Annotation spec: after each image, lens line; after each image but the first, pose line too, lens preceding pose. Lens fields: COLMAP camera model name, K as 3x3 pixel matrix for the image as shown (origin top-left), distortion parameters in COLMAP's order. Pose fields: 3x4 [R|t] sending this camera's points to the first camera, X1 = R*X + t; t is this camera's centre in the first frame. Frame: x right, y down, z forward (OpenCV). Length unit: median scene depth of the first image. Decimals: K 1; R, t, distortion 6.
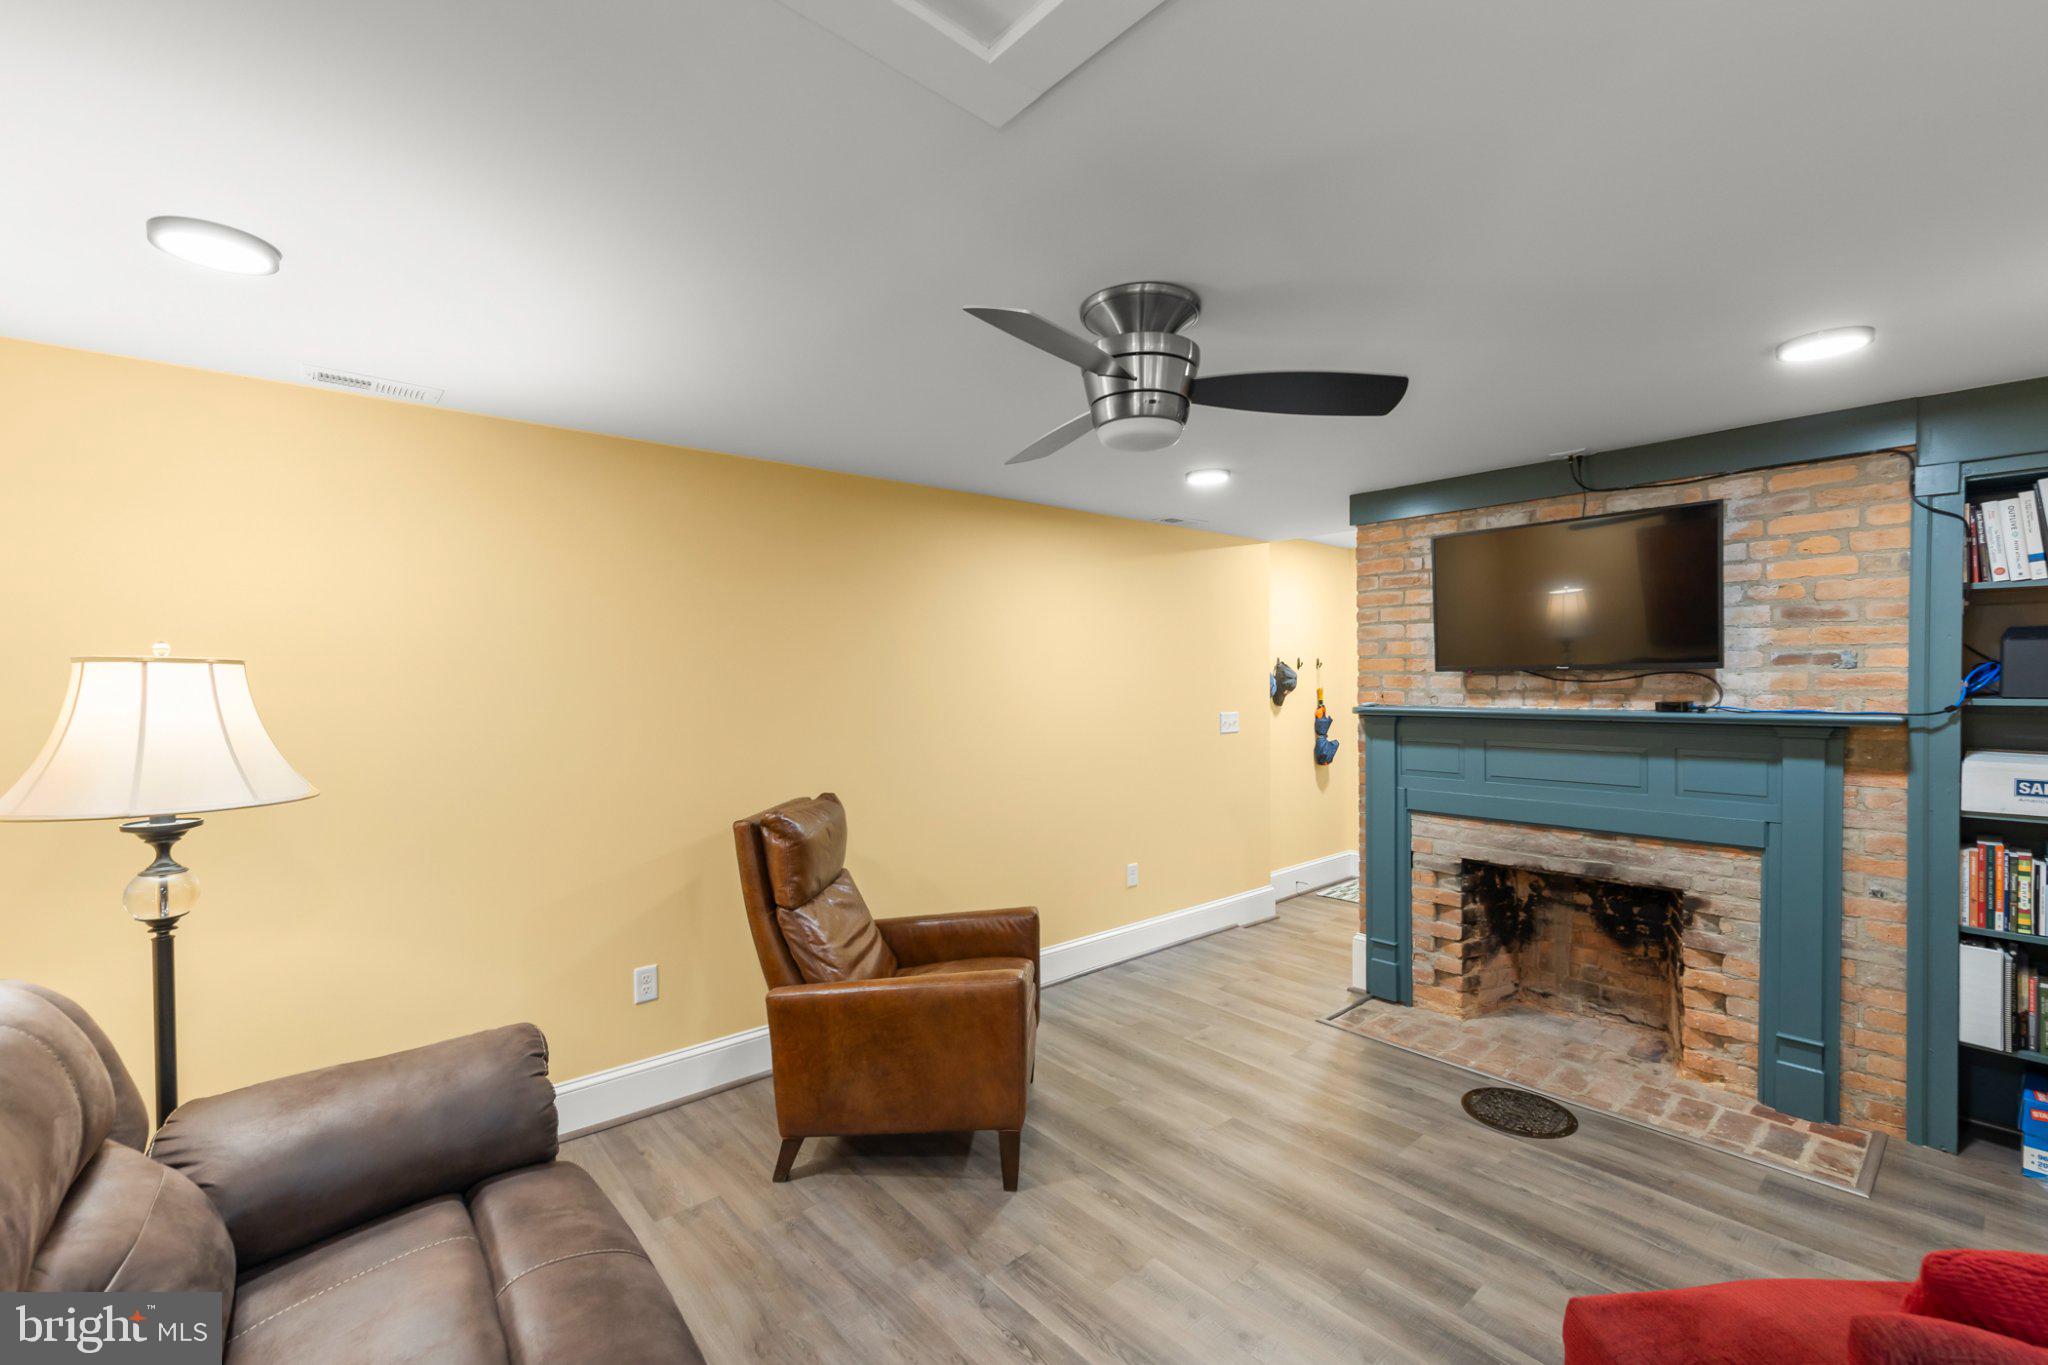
lens RADIAL K [[879.6, 0, 1057.6], [0, 879.6, 683.3], [0, 0, 1]] dist [0.007458, -0.000217]
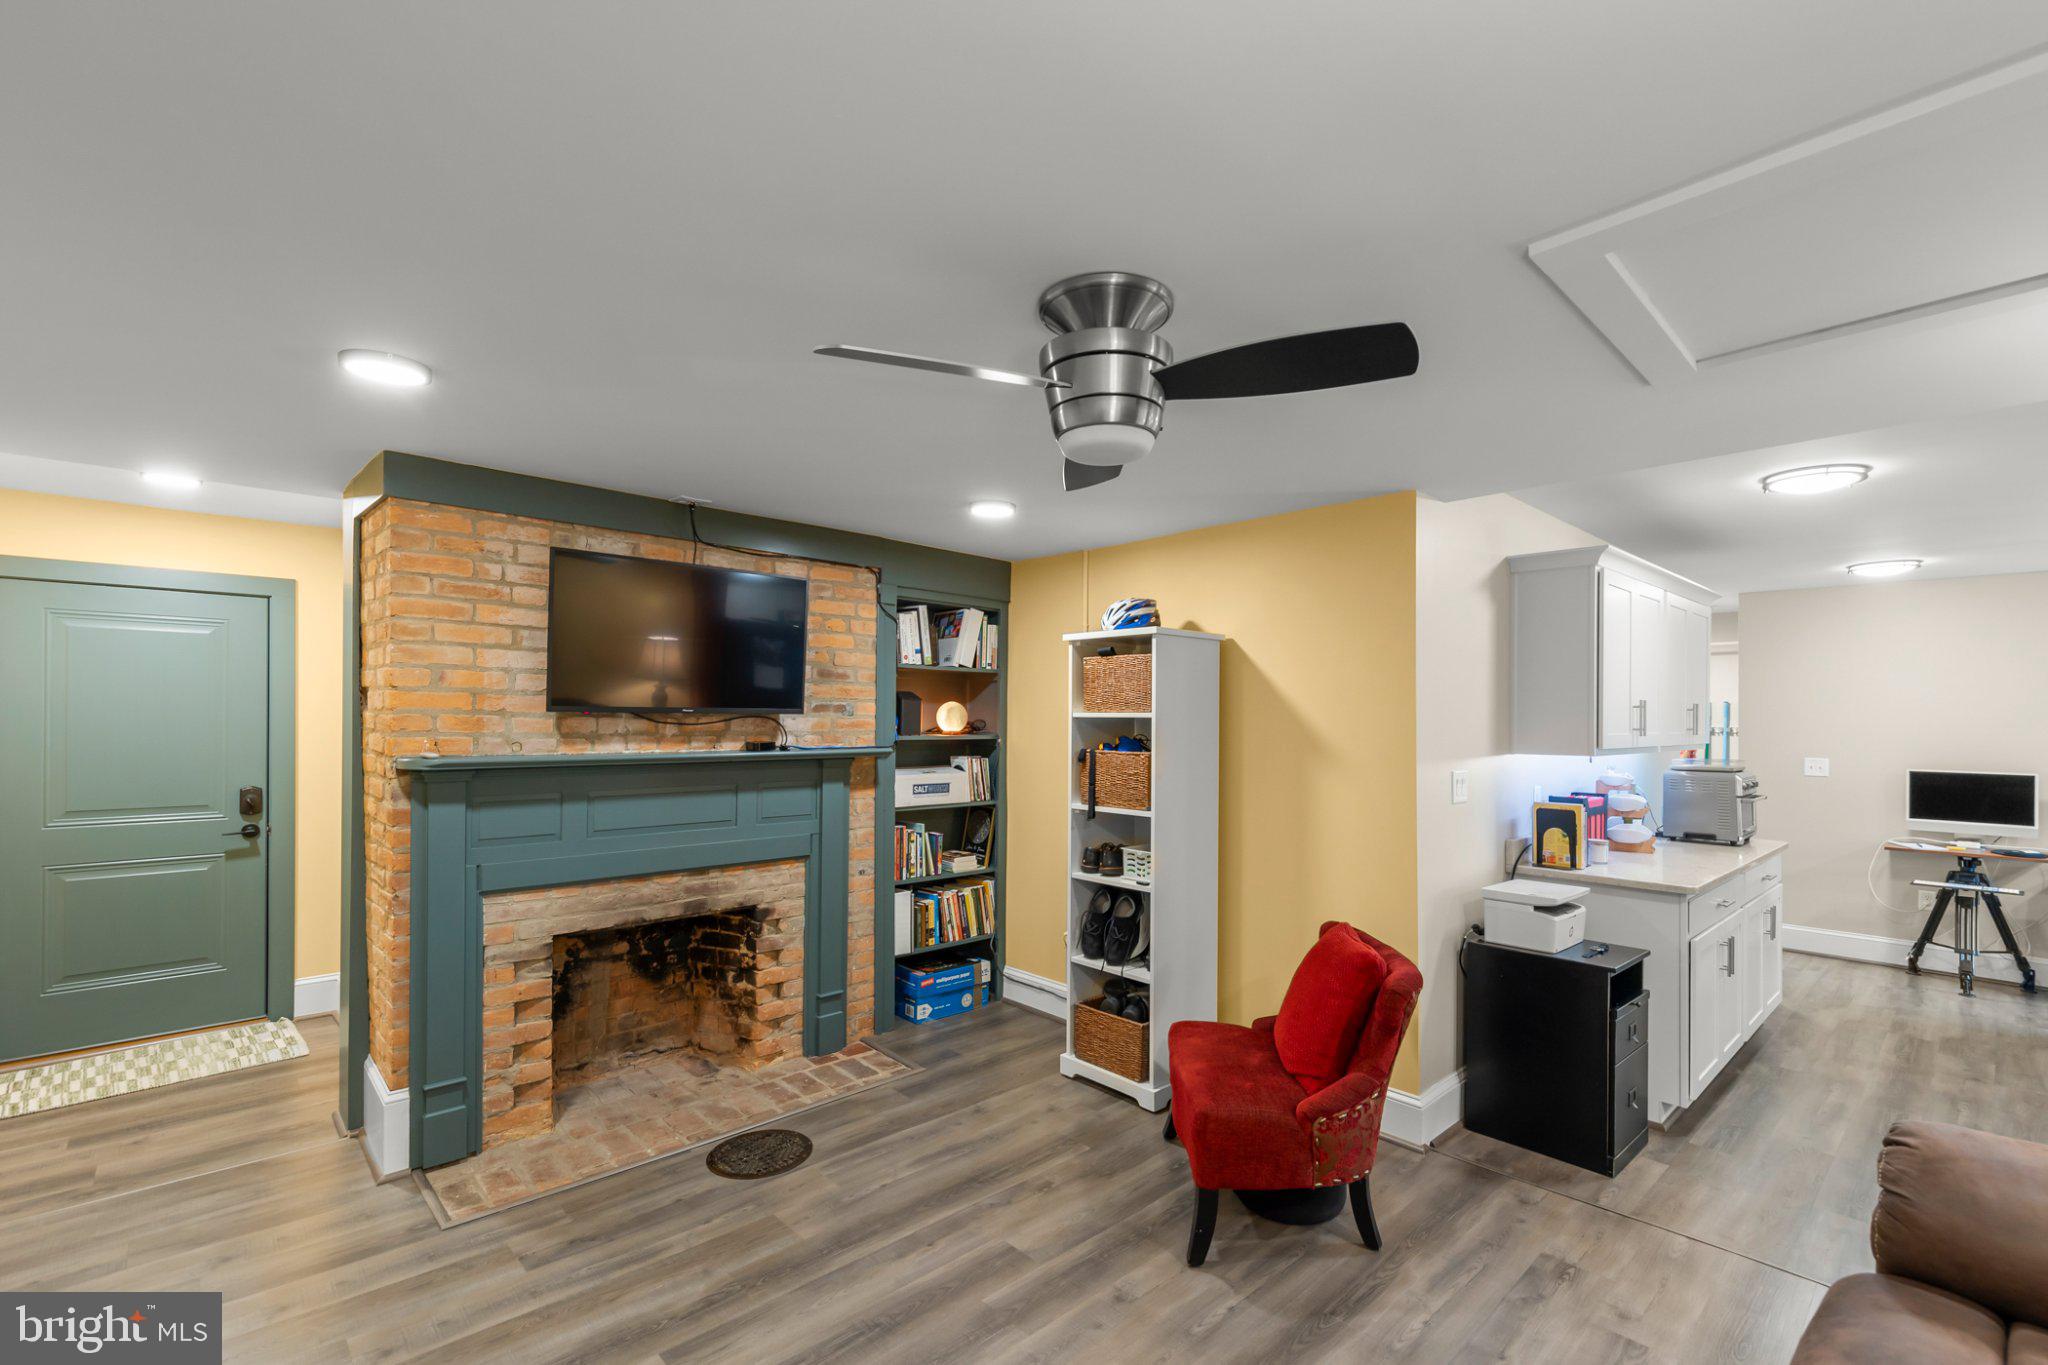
lens RADIAL K [[879.6, 0, 1071.1], [0, 879.6, 702.7], [0, 0, 1]] dist [0.007458, -0.000217]
pose [[-0.034832, 0.025699, 0.999063, -0.487697], [-0.002342, 0.999664, -0.025796, -0.001965], [-0.999390, -0.003238, -0.034760, 0.657300]]
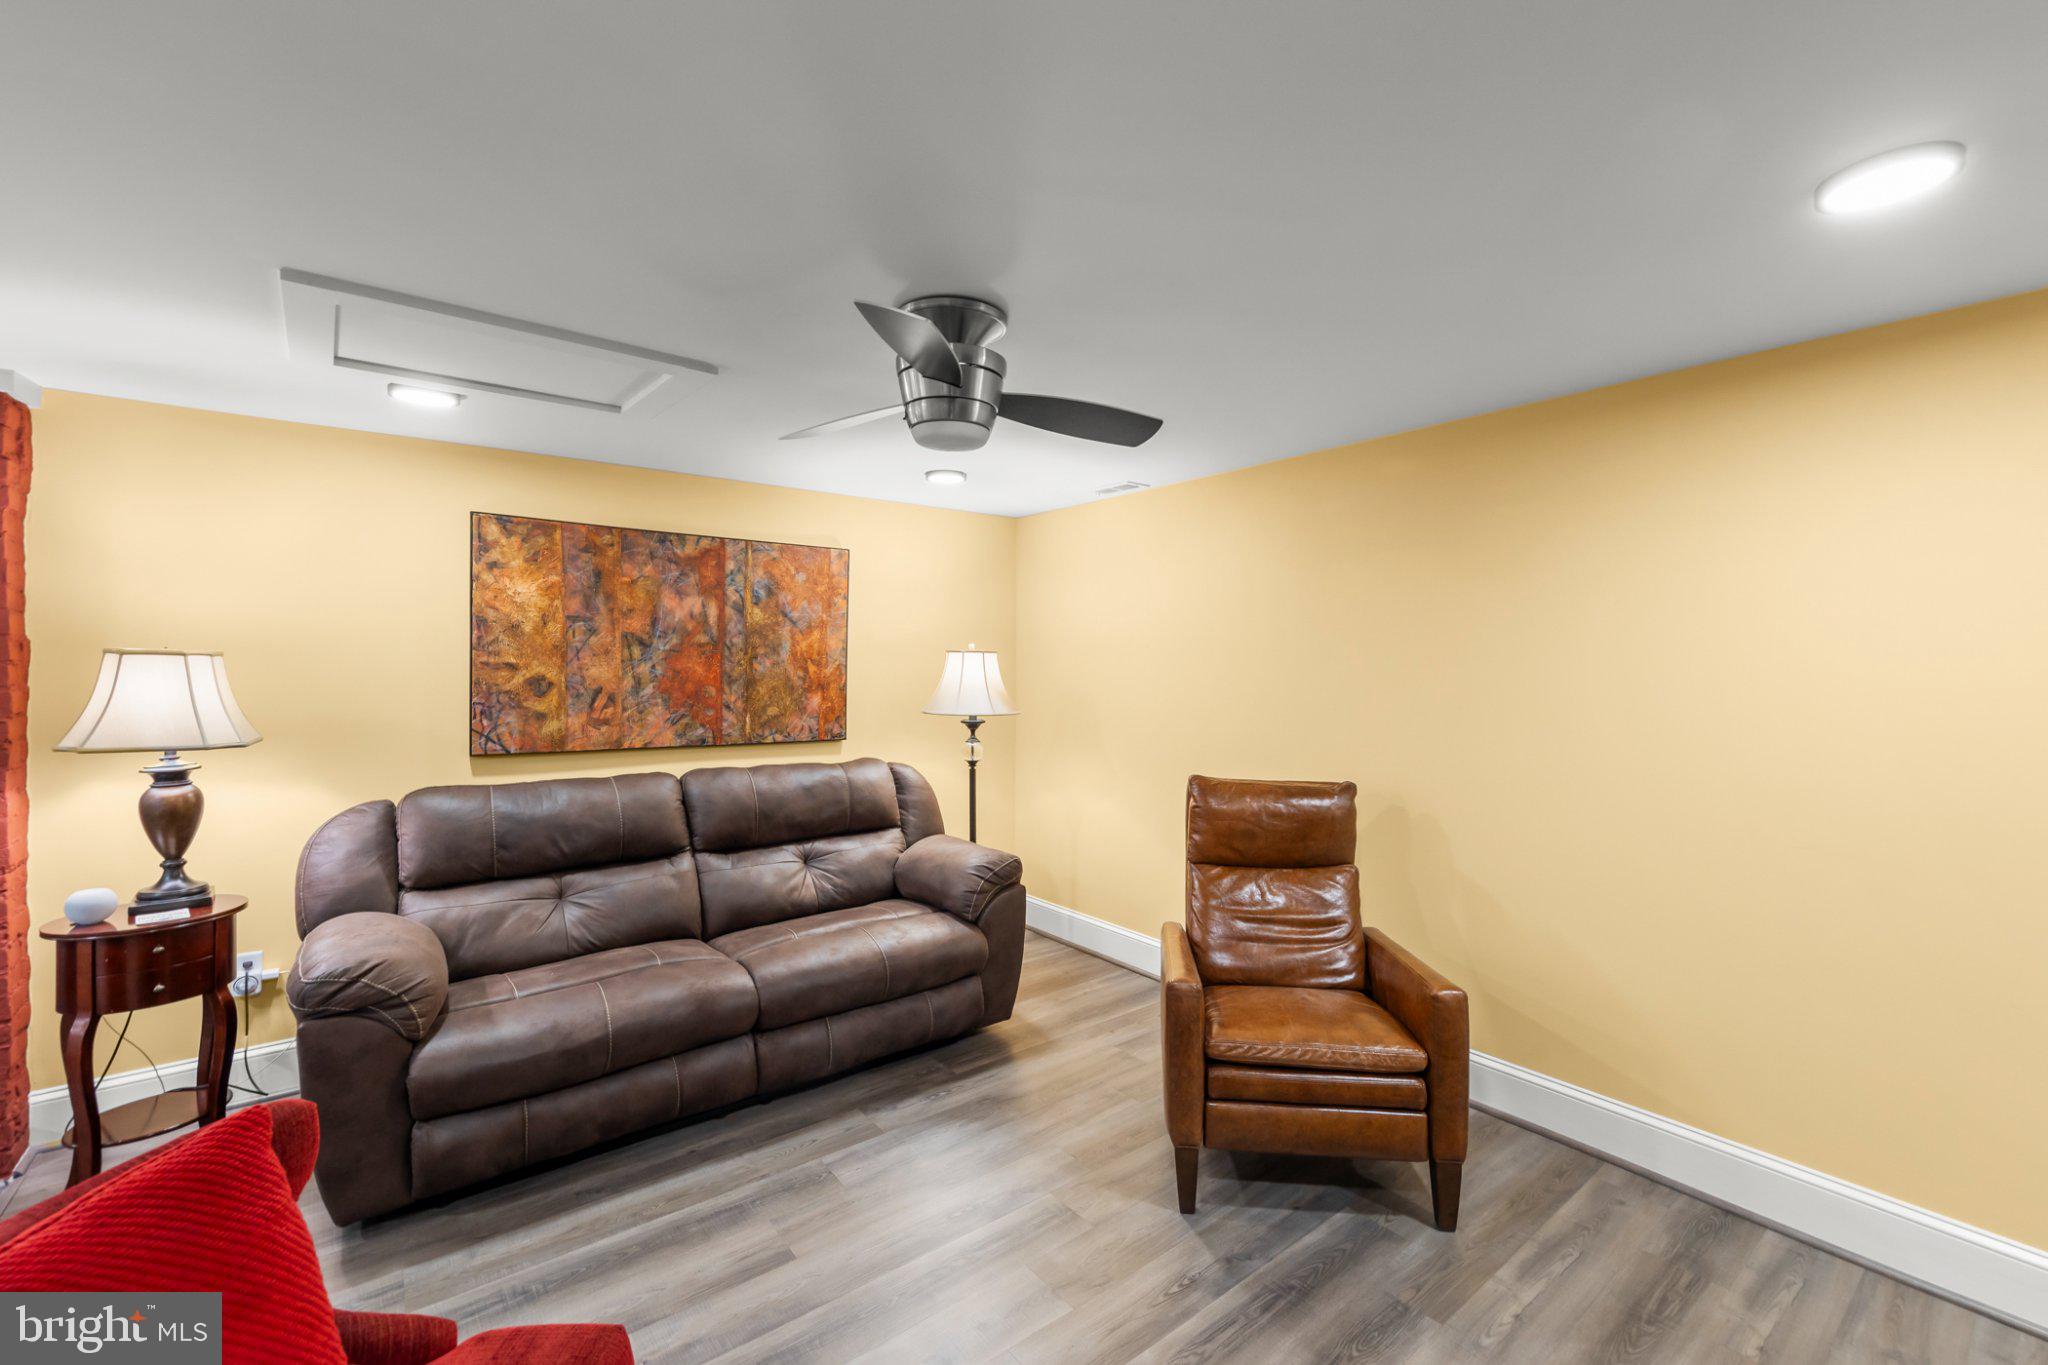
lens RADIAL K [[879.6, 0, 1041.0], [0, 879.6, 676.0], [0, 0, 1]] dist [0.007458, -0.000217]
pose [[-0.074892, 0.022542, -0.996937, 0.722125], [-0.010864, 0.999667, 0.023420, -0.009350], [0.997132, 0.012585, -0.074622, 0.749664]]
